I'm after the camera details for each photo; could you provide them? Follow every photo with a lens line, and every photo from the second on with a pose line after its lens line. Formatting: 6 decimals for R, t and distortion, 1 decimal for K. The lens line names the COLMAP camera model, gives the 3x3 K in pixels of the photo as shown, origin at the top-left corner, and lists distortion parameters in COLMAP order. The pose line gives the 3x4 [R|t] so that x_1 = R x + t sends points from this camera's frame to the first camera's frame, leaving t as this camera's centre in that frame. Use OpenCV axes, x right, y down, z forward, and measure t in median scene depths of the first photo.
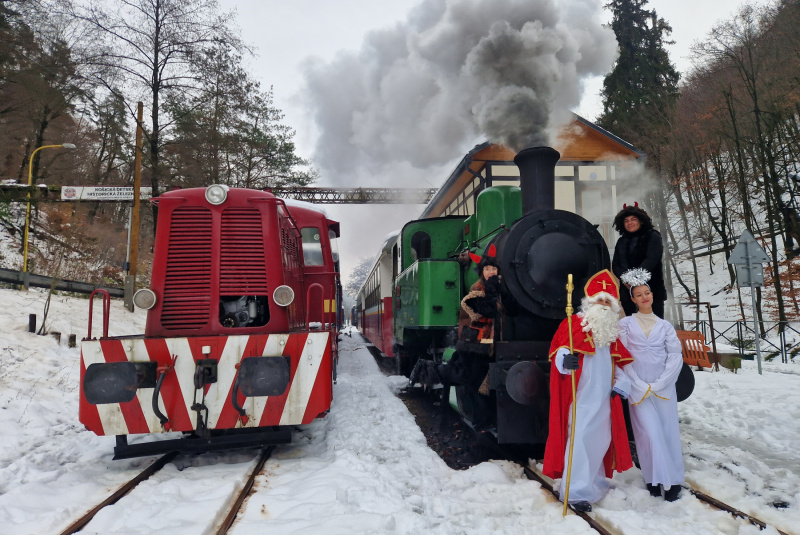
lens RADIAL K [[493.4, 0, 400.0], [0, 493.4, 267.5], [0, 0, 1]] dist [0.052690, 0.000238]
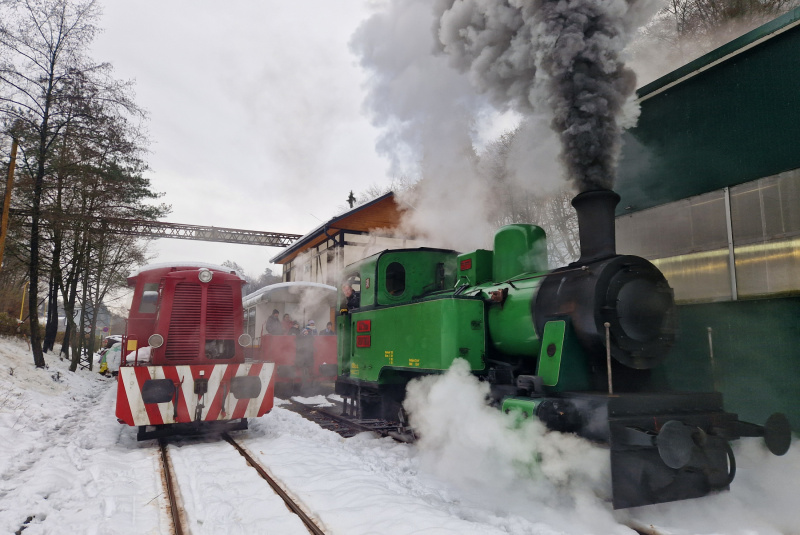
lens RADIAL K [[561.5, 0, 400.0], [0, 561.5, 267.5], [0, 0, 1]] dist [-0.001162, -0.000982]
pose [[0.934247, 0.064475, 0.350750, -0.411113], [-0.049932, 0.997482, -0.050362, -0.113131], [-0.353114, 0.029537, 0.935114, -0.908013]]
